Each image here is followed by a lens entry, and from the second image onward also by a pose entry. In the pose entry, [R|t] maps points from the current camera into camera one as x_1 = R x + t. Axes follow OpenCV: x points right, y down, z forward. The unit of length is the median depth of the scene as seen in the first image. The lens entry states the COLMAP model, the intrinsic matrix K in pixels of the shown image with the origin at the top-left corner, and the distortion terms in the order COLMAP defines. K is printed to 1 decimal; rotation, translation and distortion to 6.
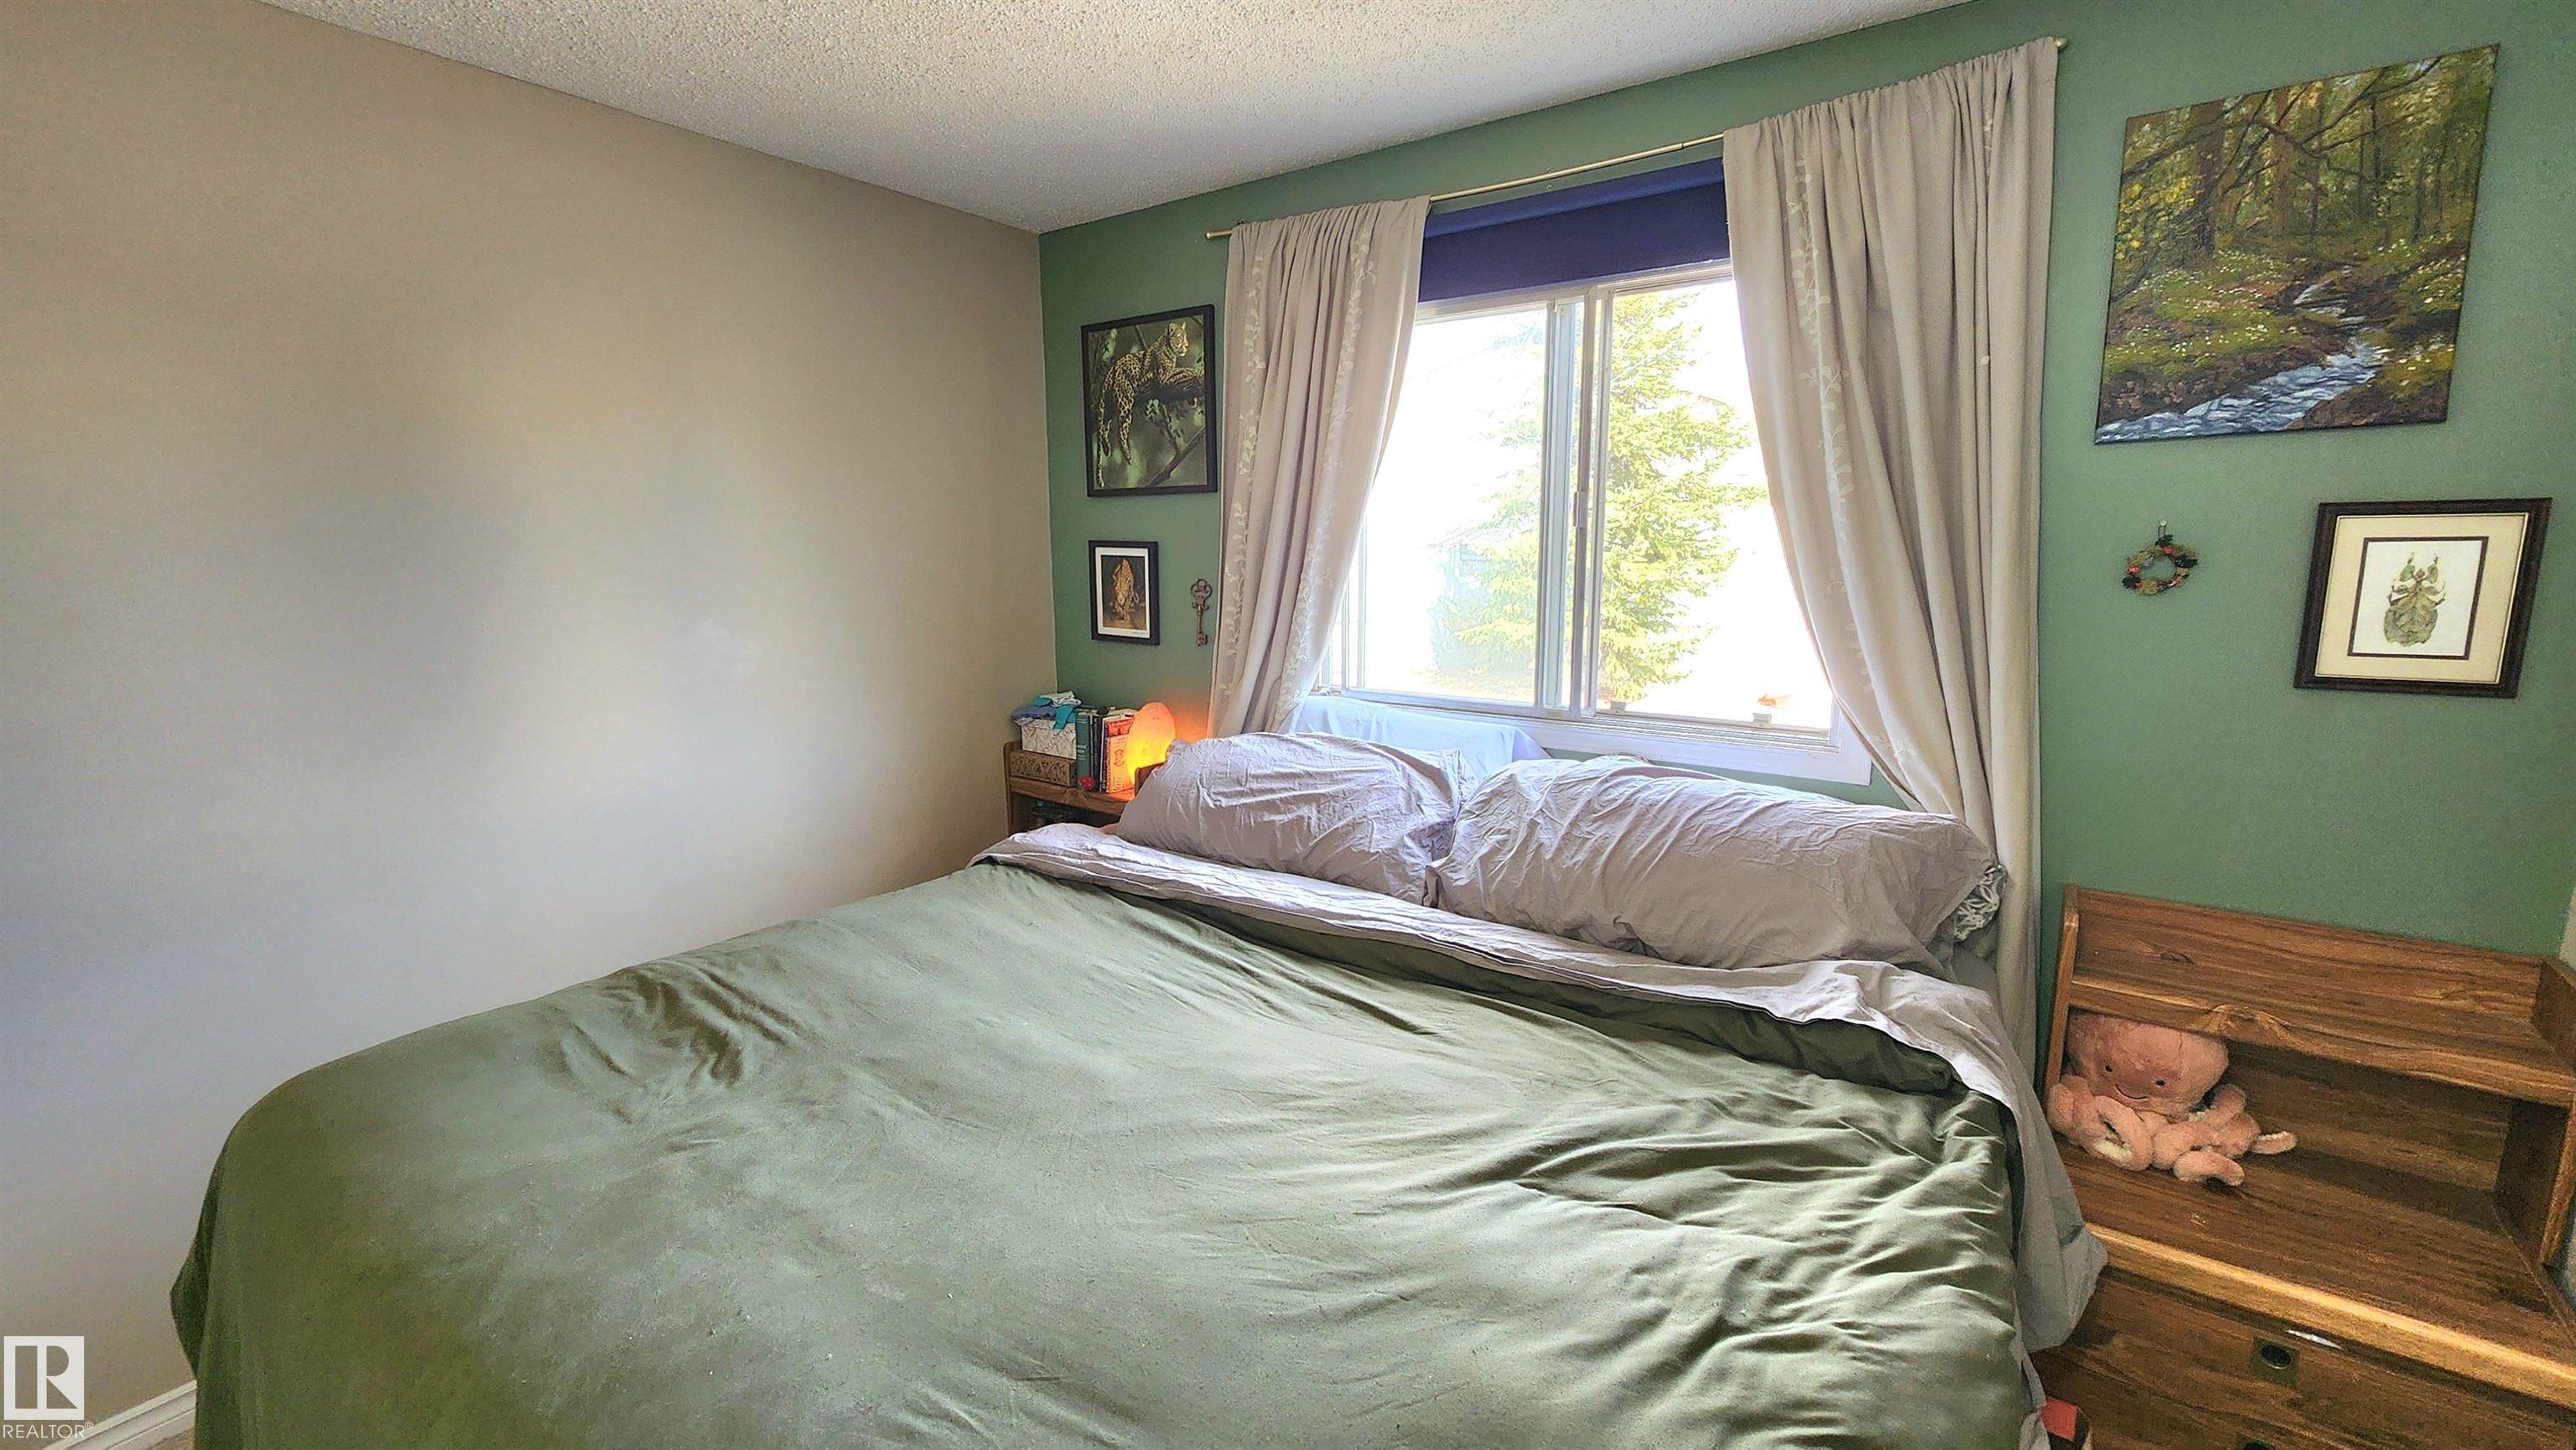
lens RADIAL K [[1045.1, 0, 1288.2], [0, 1045.1, 719.0], [0, 0, 1]] dist [0.003522, -0.002995]
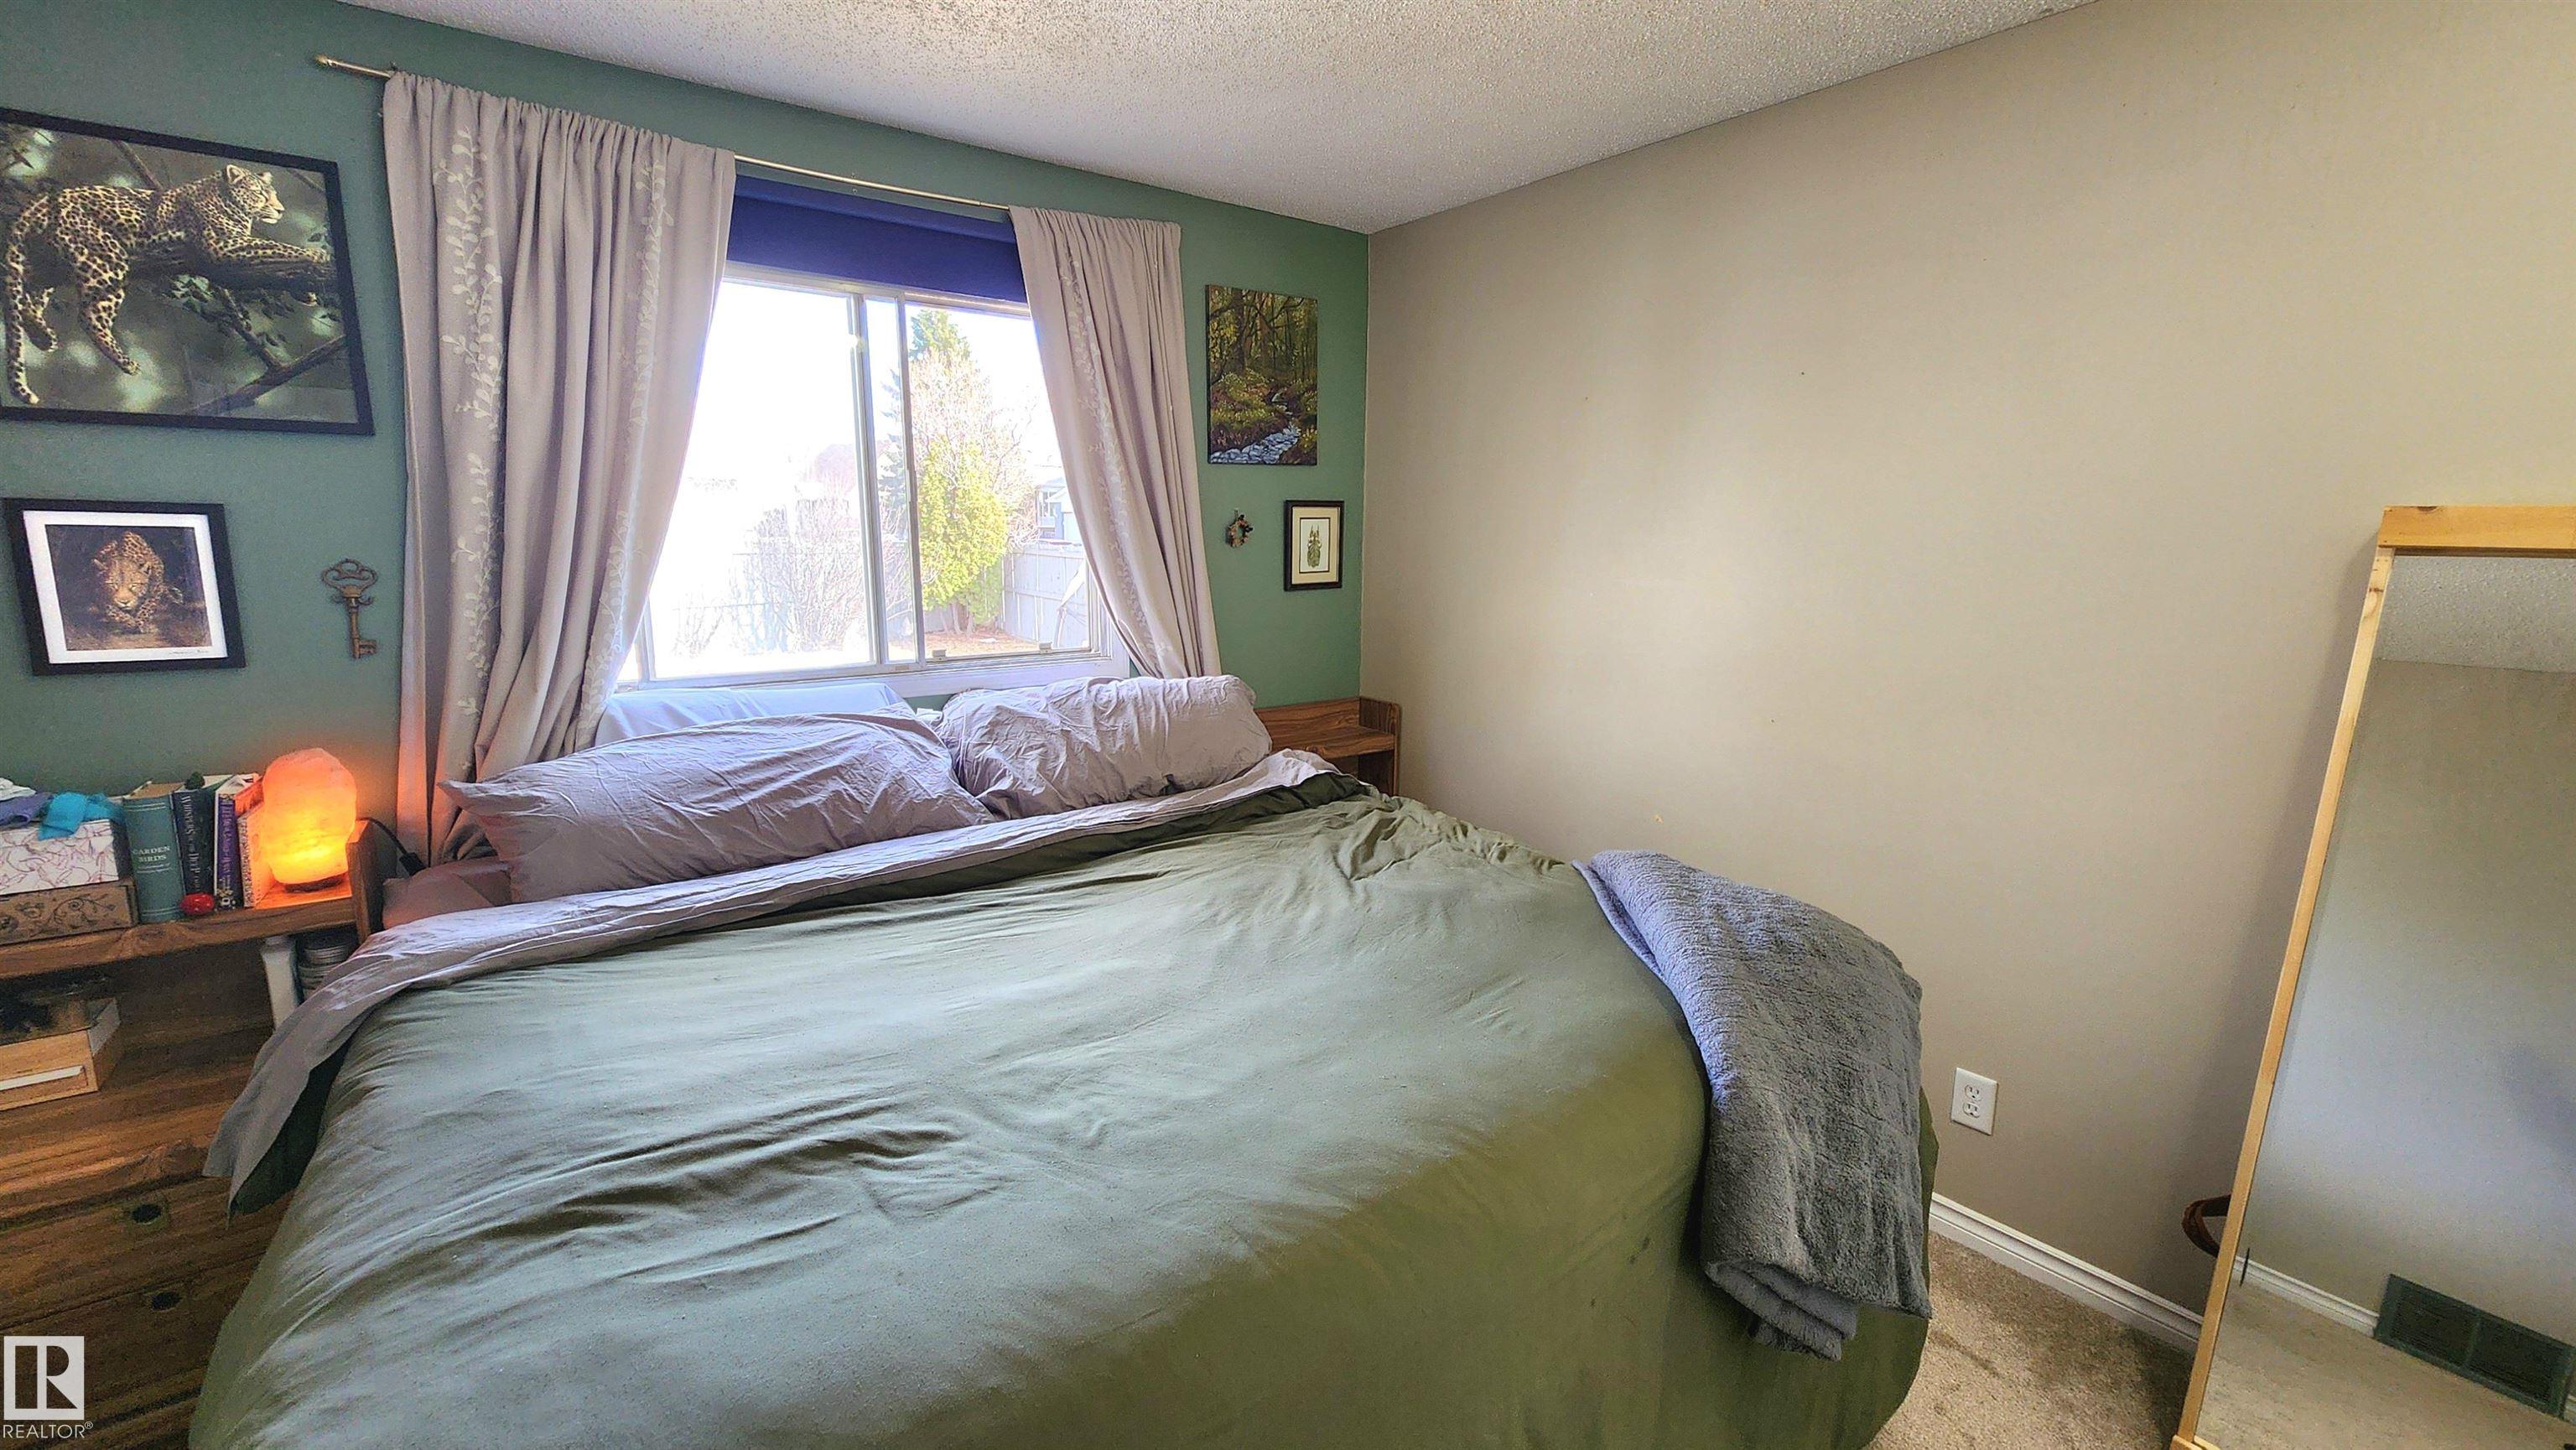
lens RADIAL K [[1045.1, 0, 1287.9], [0, 1045.1, 722.5], [0, 0, 1]] dist [0.003522, -0.002995]
pose [[0.299009, -0.168731, 0.939214, -0.967811], [0.155535, 0.979699, 0.126488, -0.034625], [-0.941490, 0.108260, 0.319182, 0.360550]]
